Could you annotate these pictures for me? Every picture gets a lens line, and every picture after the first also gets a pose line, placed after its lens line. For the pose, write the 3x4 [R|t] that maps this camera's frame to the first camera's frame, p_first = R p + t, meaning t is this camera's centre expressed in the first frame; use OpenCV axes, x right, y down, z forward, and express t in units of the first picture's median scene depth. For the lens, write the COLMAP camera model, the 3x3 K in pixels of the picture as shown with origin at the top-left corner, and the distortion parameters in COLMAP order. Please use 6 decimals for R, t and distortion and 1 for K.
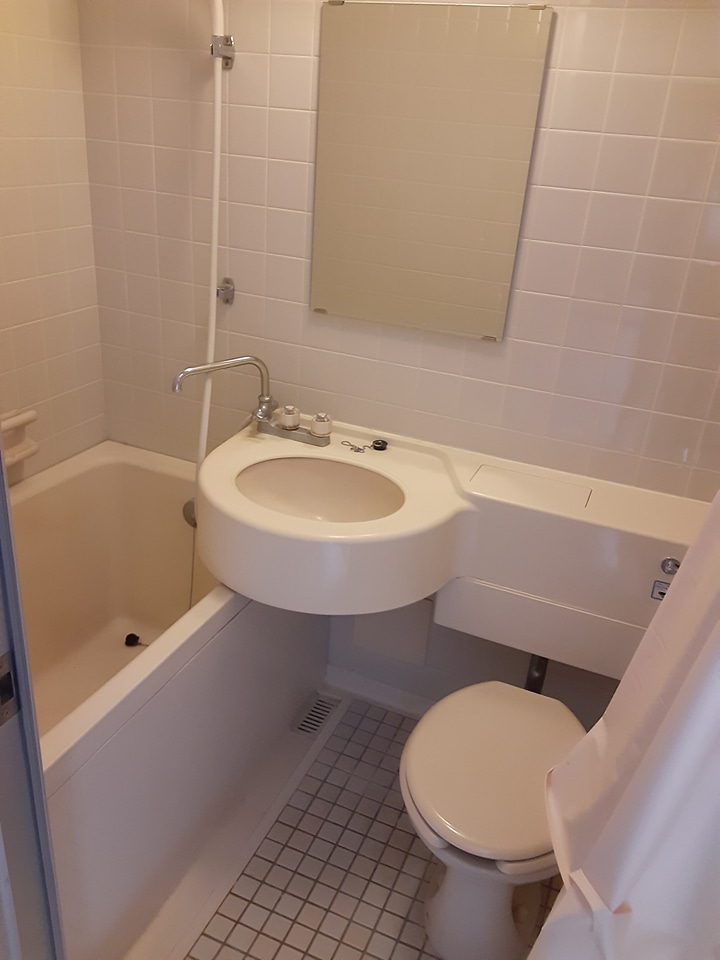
lens RADIAL K [[790.1, 0, 360.6], [0, 790.1, 480.9], [0, 0, 1]] dist [0.096881, -0.131159]
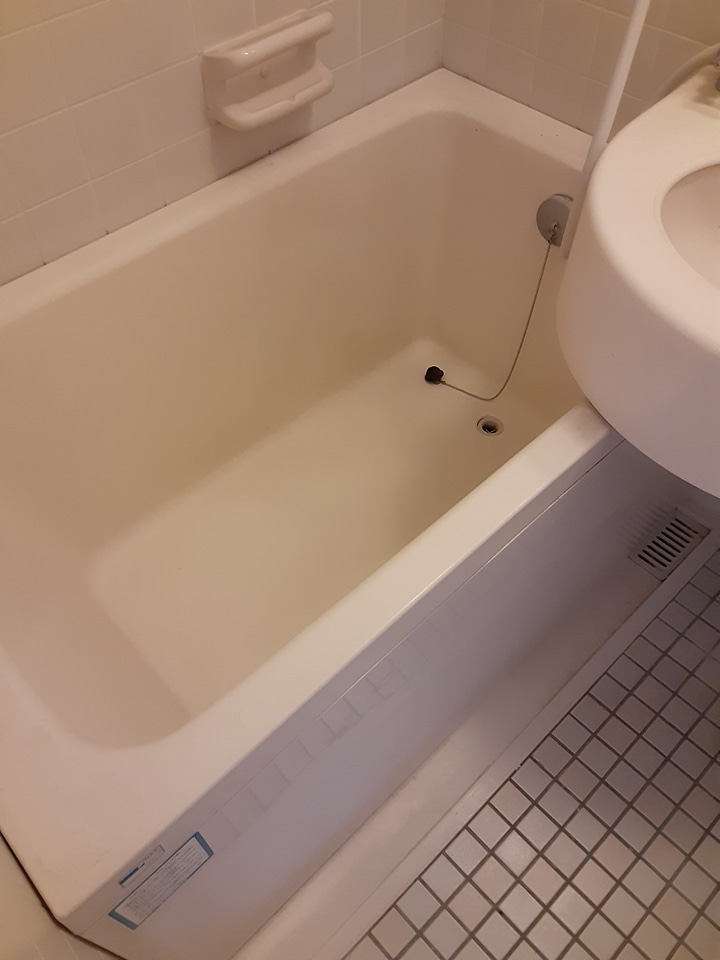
lens RADIAL K [[790.1, 0, 358.2], [0, 790.1, 474.4], [0, 0, 1]] dist [0.096881, -0.131159]
pose [[0.915406, 0.258209, -0.308804, -0.125841], [-0.094616, 0.883683, 0.458424, -0.063914], [0.391254, -0.390427, 0.833359, 0.404245]]
